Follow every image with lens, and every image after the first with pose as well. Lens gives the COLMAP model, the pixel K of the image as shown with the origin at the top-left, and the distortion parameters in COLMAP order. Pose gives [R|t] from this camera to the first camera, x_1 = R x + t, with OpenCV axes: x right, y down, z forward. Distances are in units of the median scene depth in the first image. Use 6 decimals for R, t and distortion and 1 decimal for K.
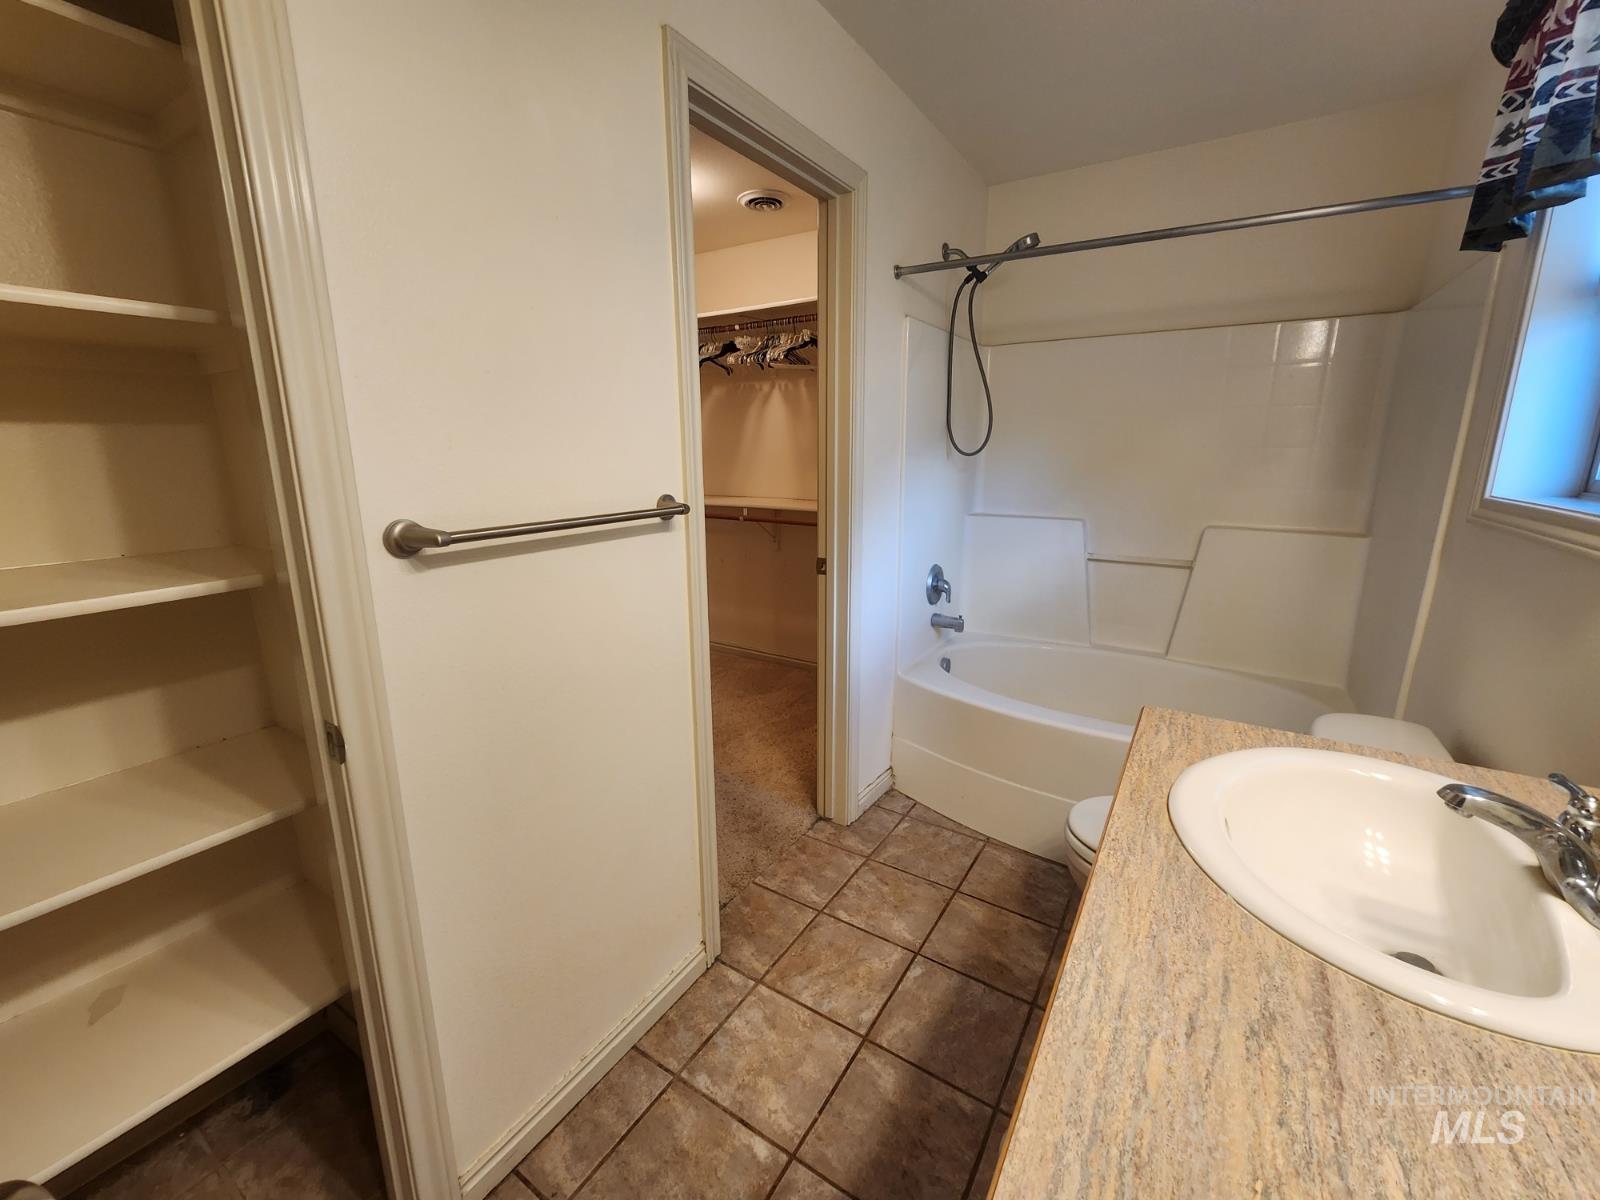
lens RADIAL K [[657.0, 0, 800.9], [0, 657.0, 592.8], [0, 0, 1]] dist [0.007634, -0.001960]
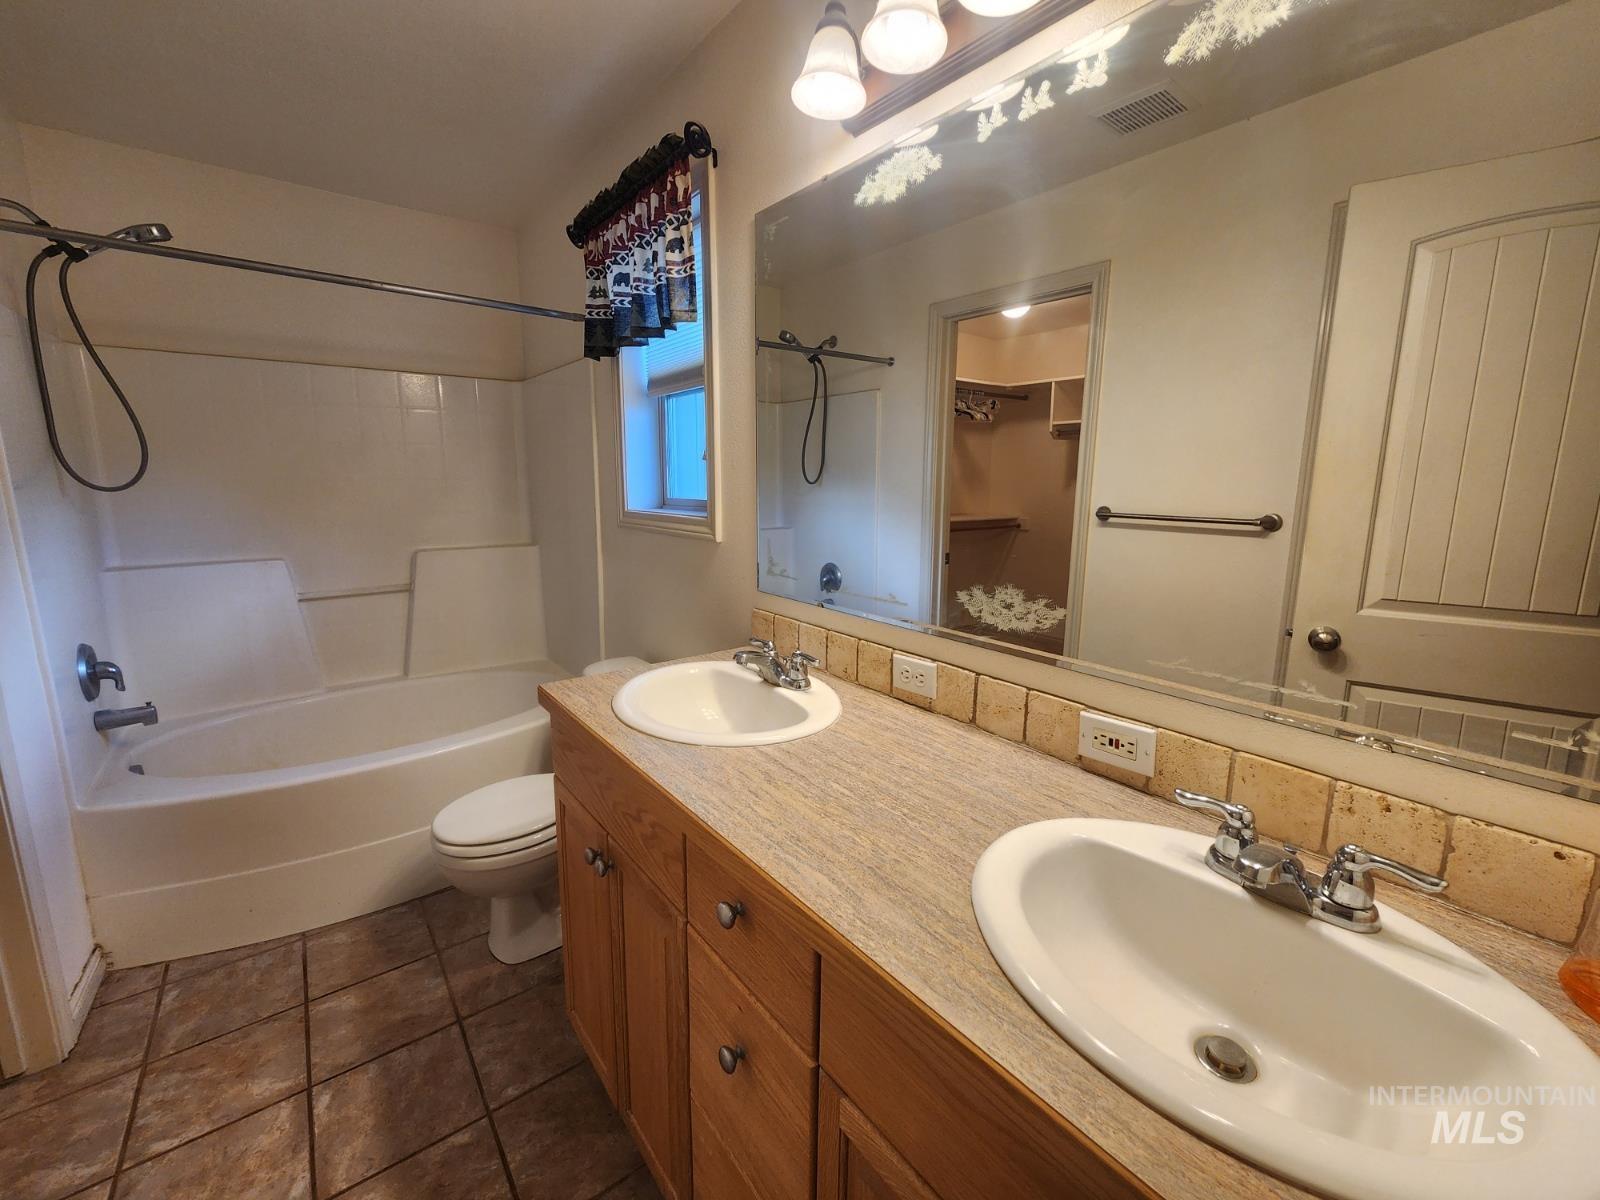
lens RADIAL K [[657.0, 0, 801.2], [0, 657.0, 591.1], [0, 0, 1]] dist [0.007634, -0.001960]
pose [[0.342017, -0.163659, 0.925332, -0.214102], [0.204190, 0.974132, 0.096818, -0.011946], [-0.917241, 0.155831, 0.366587, 0.022875]]
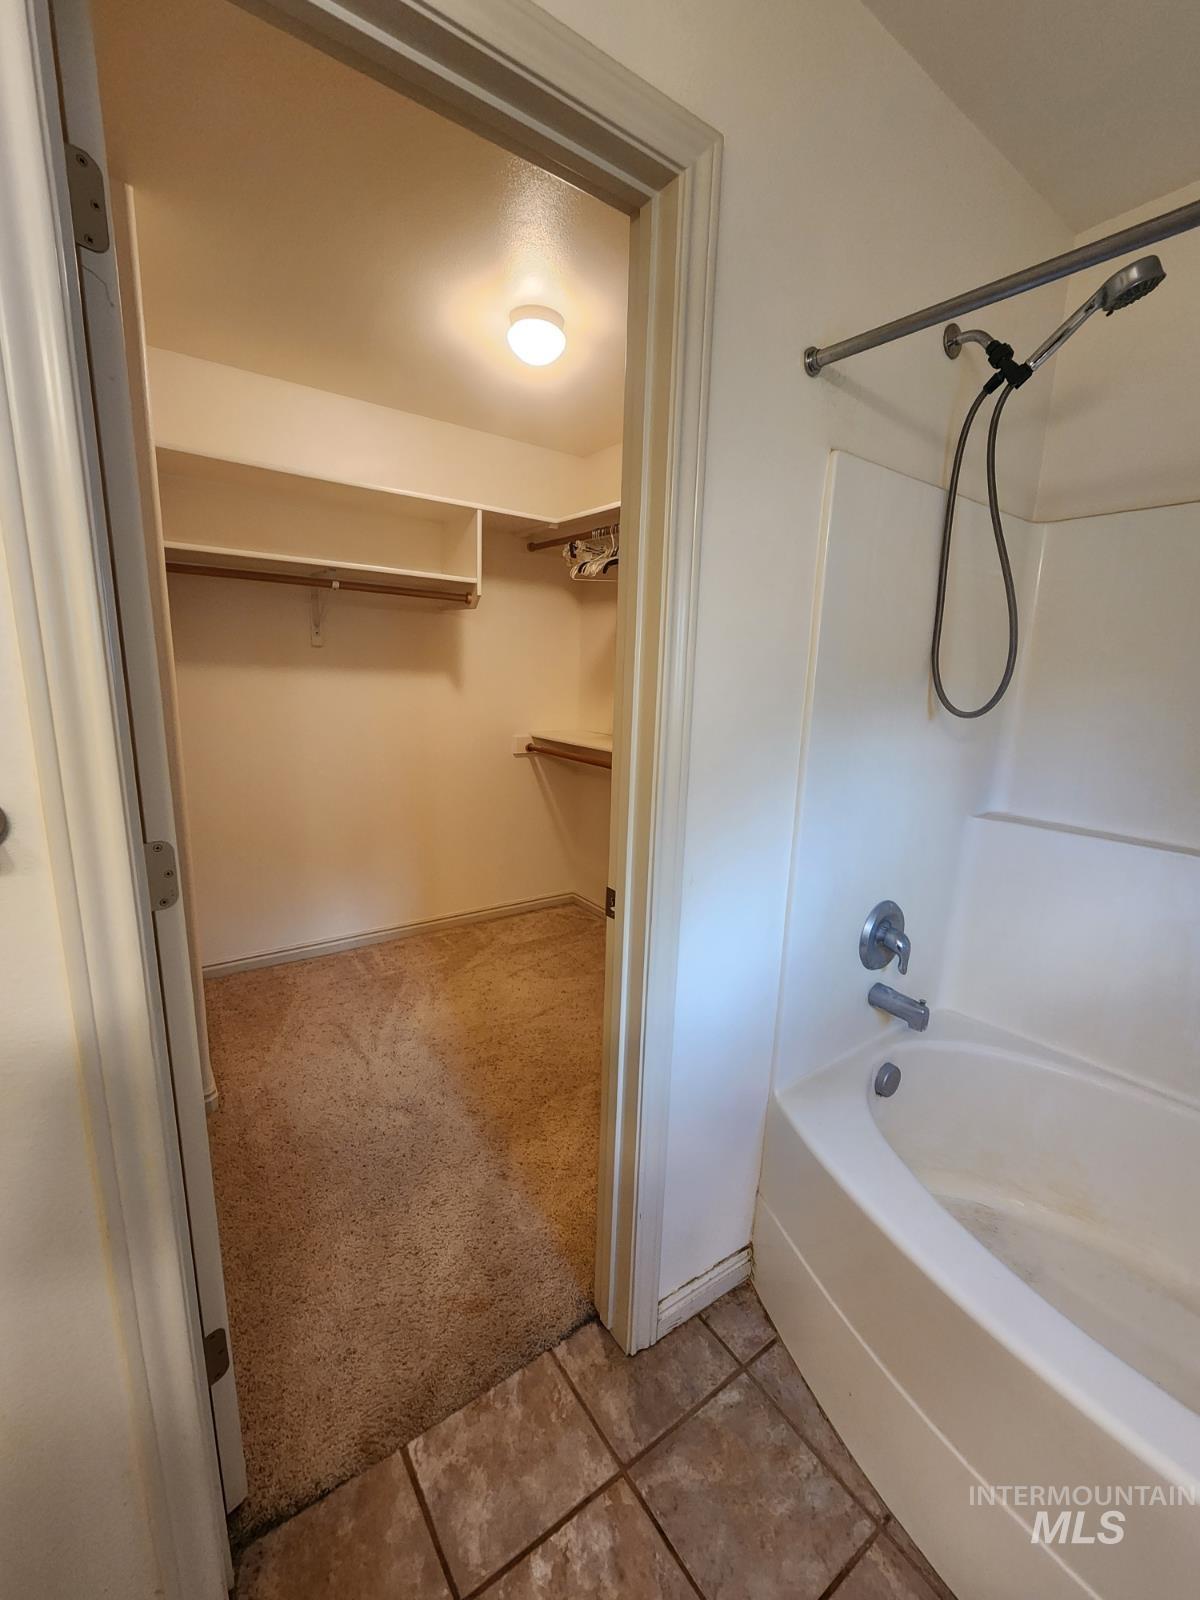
lens RADIAL K [[657.0, 0, 608.9], [0, 657.0, 799.2], [0, 0, 1]] dist [0.007634, -0.001960]
pose [[0.929462, 0.110263, -0.352056, 0.206369], [-0.121300, 0.992572, -0.009375, -0.115305], [0.348407, 0.051418, 0.935932, 0.450796]]
